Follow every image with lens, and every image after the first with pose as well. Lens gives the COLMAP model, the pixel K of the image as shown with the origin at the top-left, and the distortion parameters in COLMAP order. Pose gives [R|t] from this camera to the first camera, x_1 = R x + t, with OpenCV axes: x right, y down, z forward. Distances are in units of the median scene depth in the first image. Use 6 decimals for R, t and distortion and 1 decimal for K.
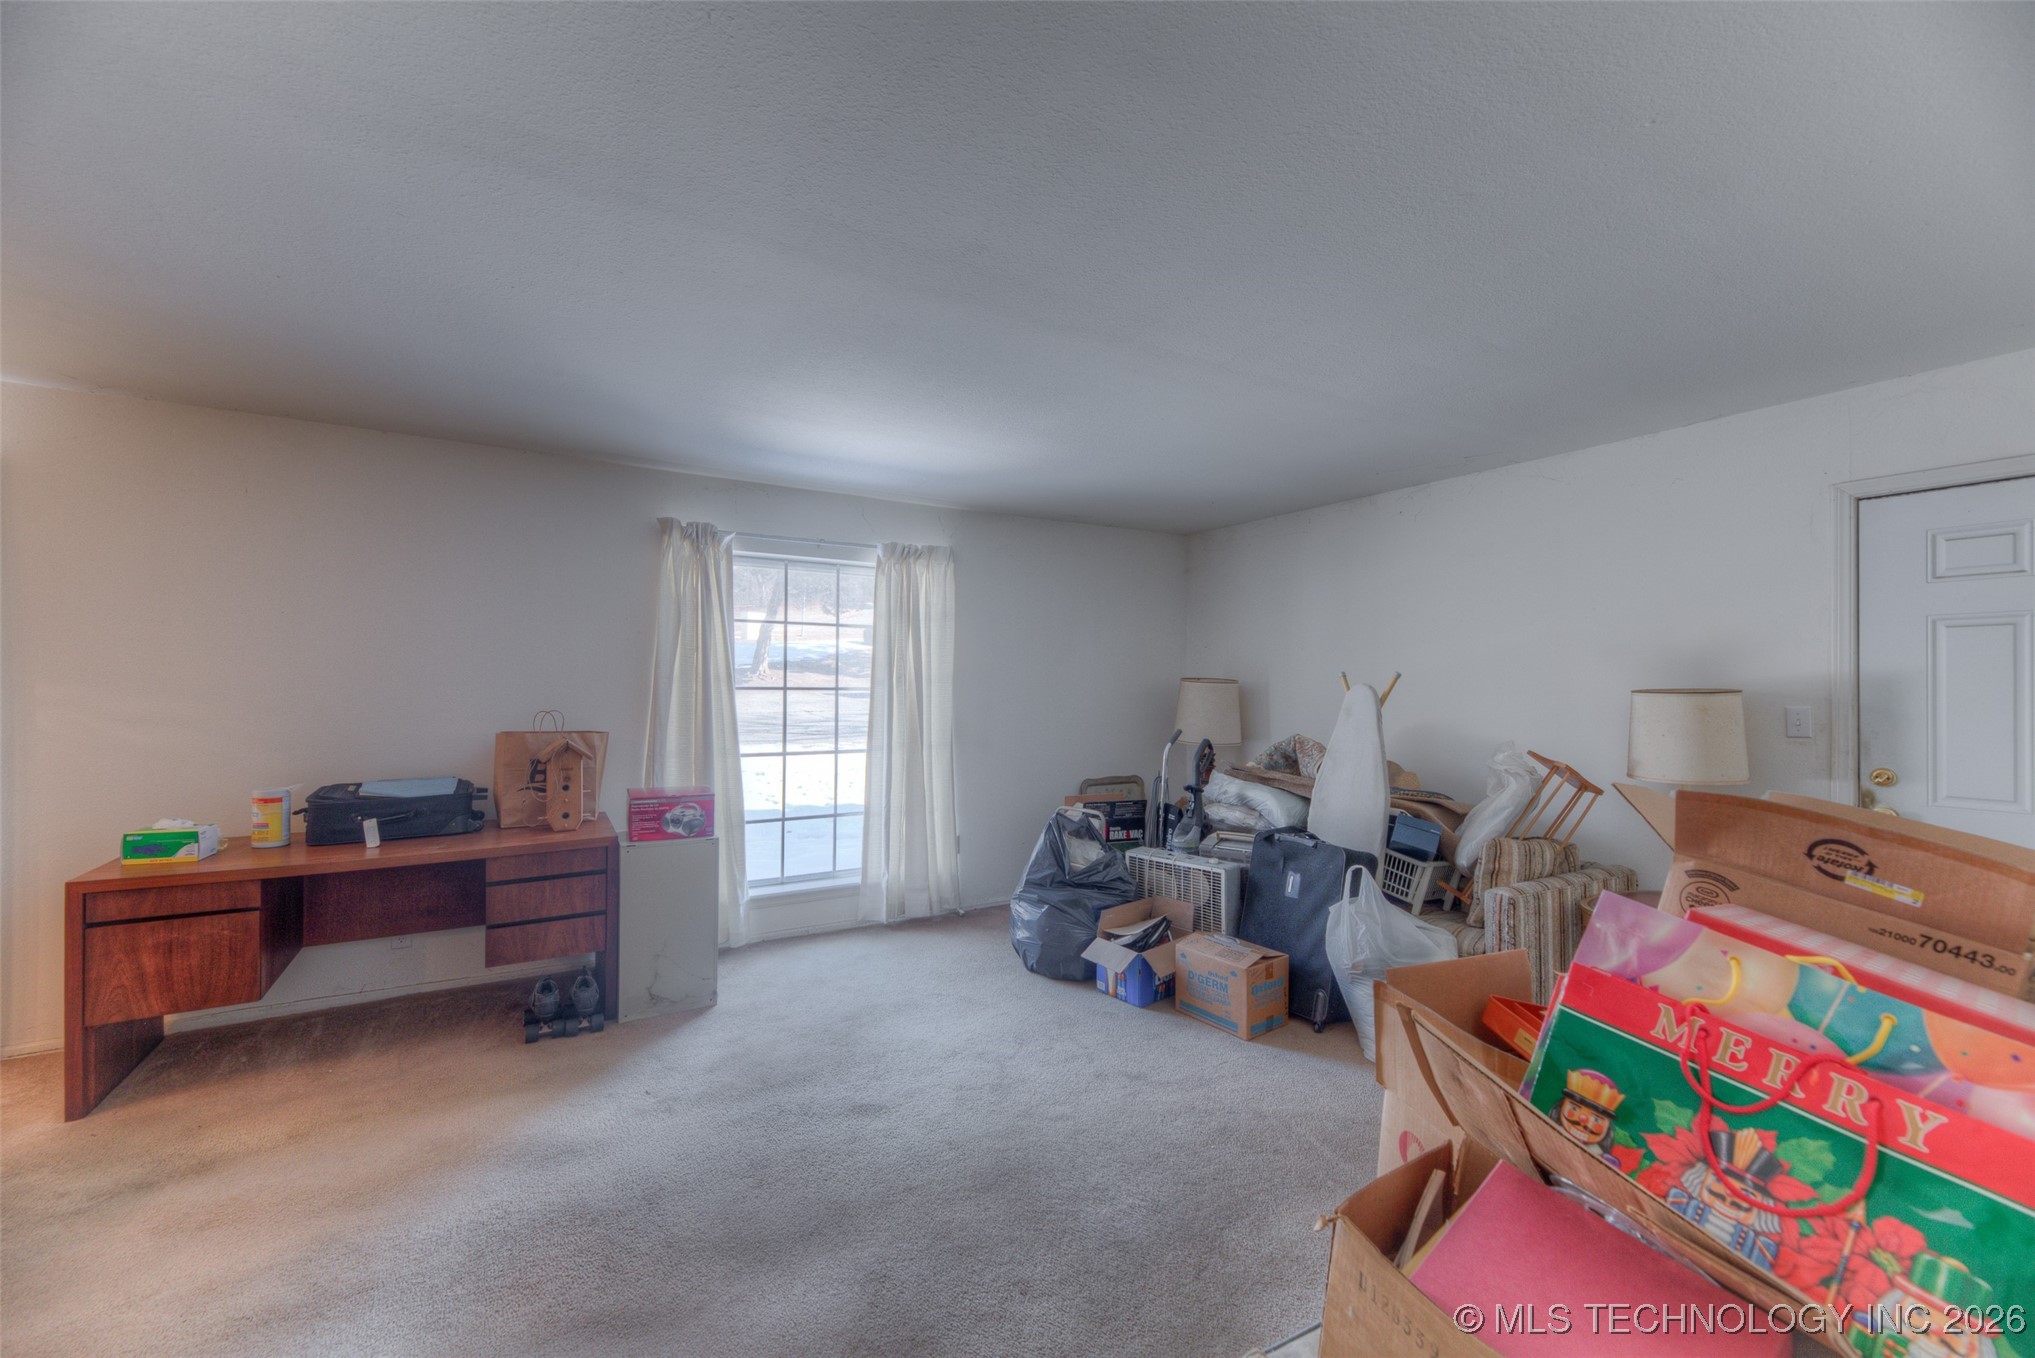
lens RADIAL K [[790.5, 0, 1017.5], [0, 790.5, 679.0], [0, 0, 1]] dist [0.001281, -0.000059]
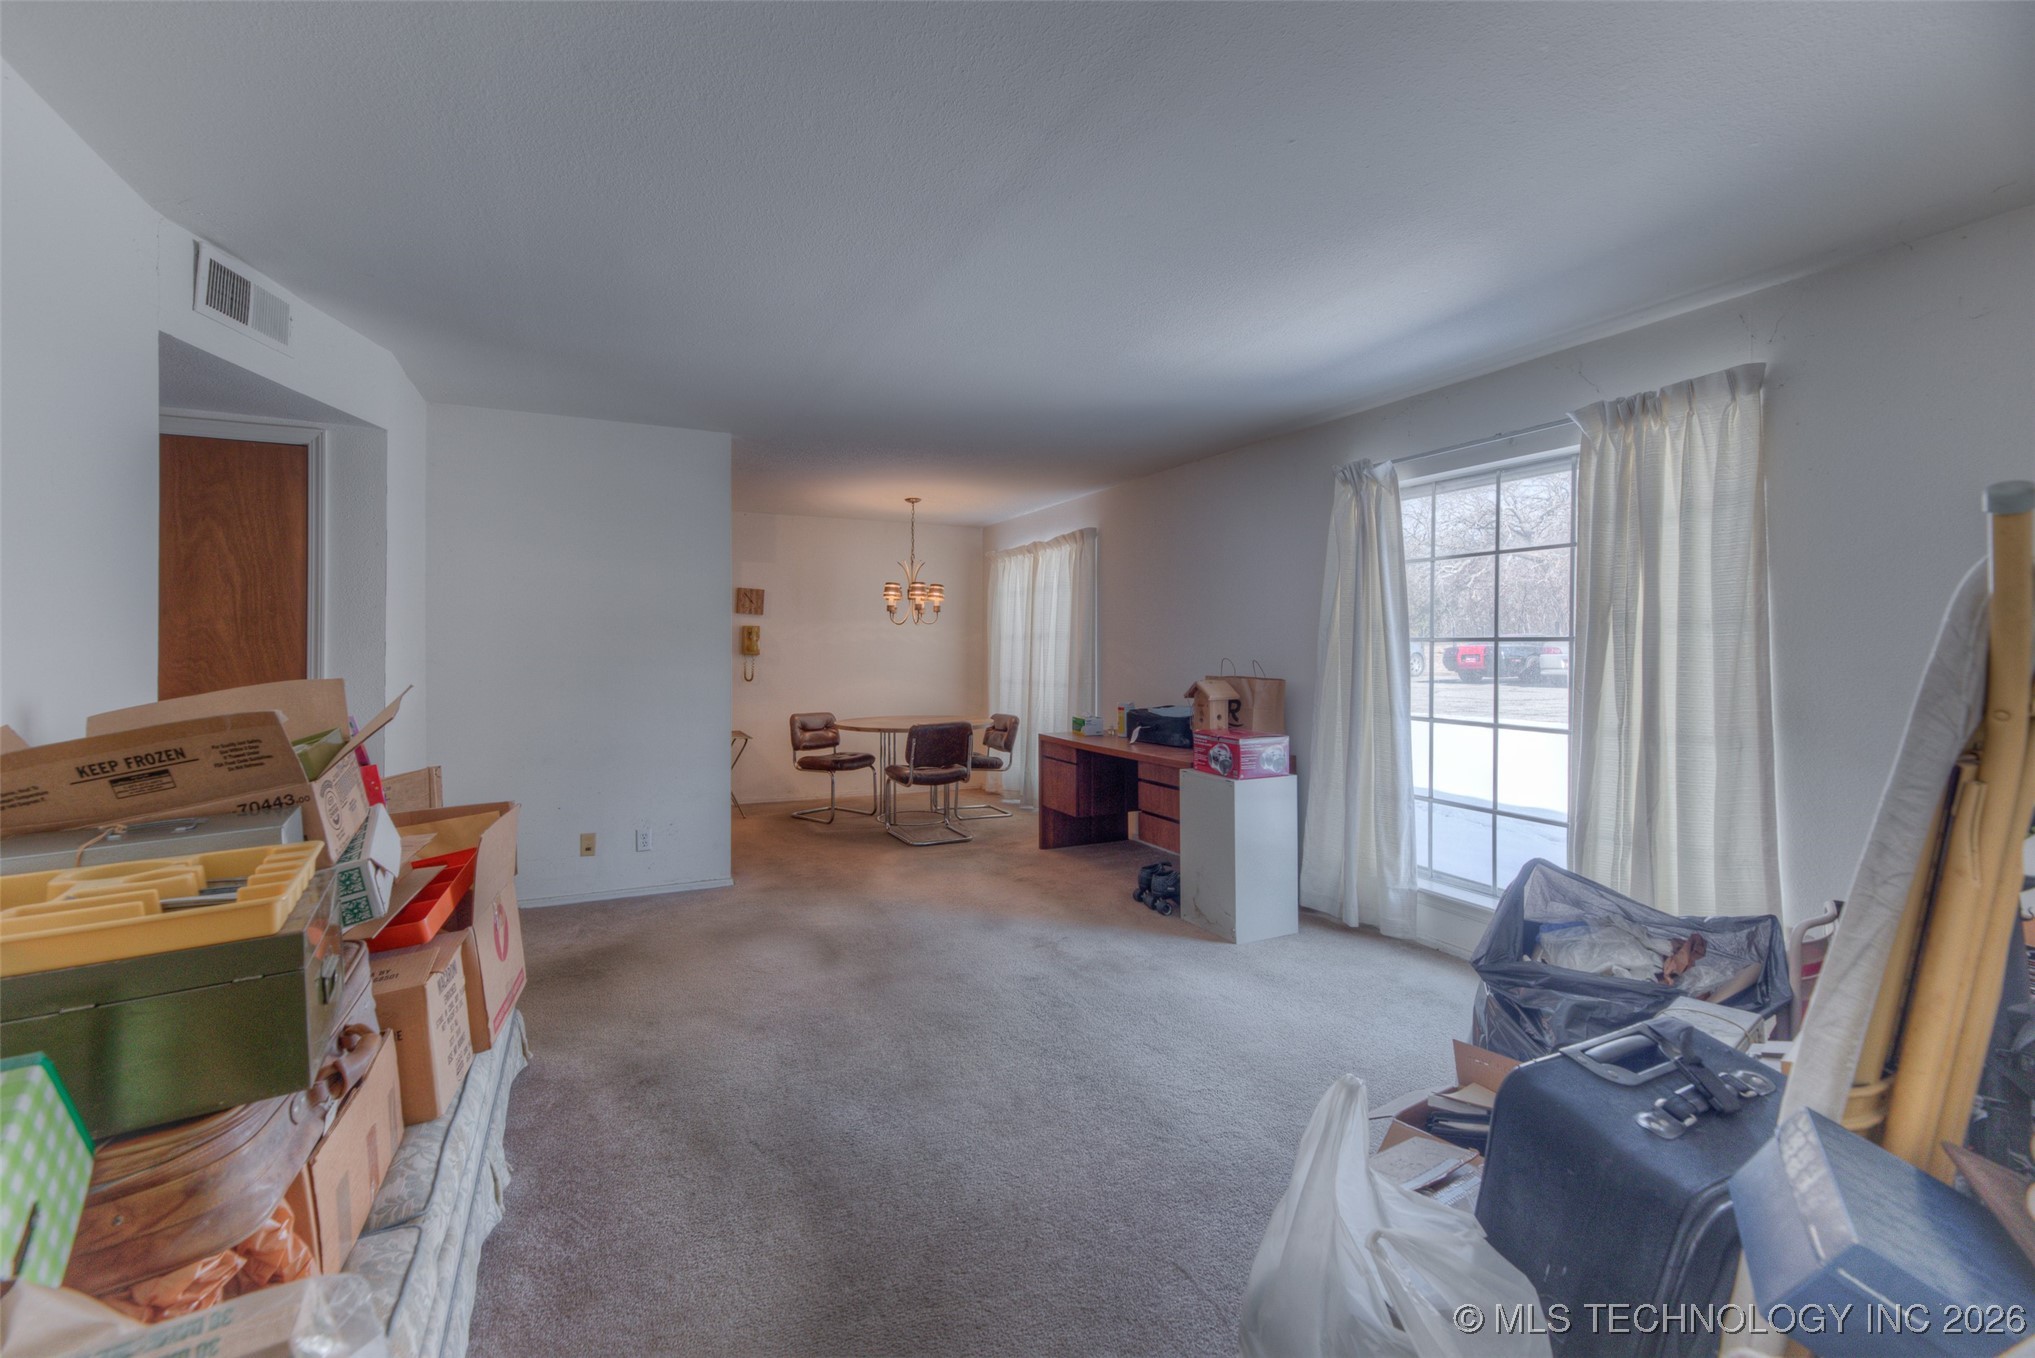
lens RADIAL K [[806.4, 0, 1014.7], [0, 806.4, 686.1], [0, 0, 1]] dist [0.009871, -0.003162]
pose [[-0.062935, 0.036721, -0.997342, 0.755583], [-0.001831, 0.999317, 0.036909, 0.041101], [0.998016, 0.004149, -0.062825, 0.853218]]
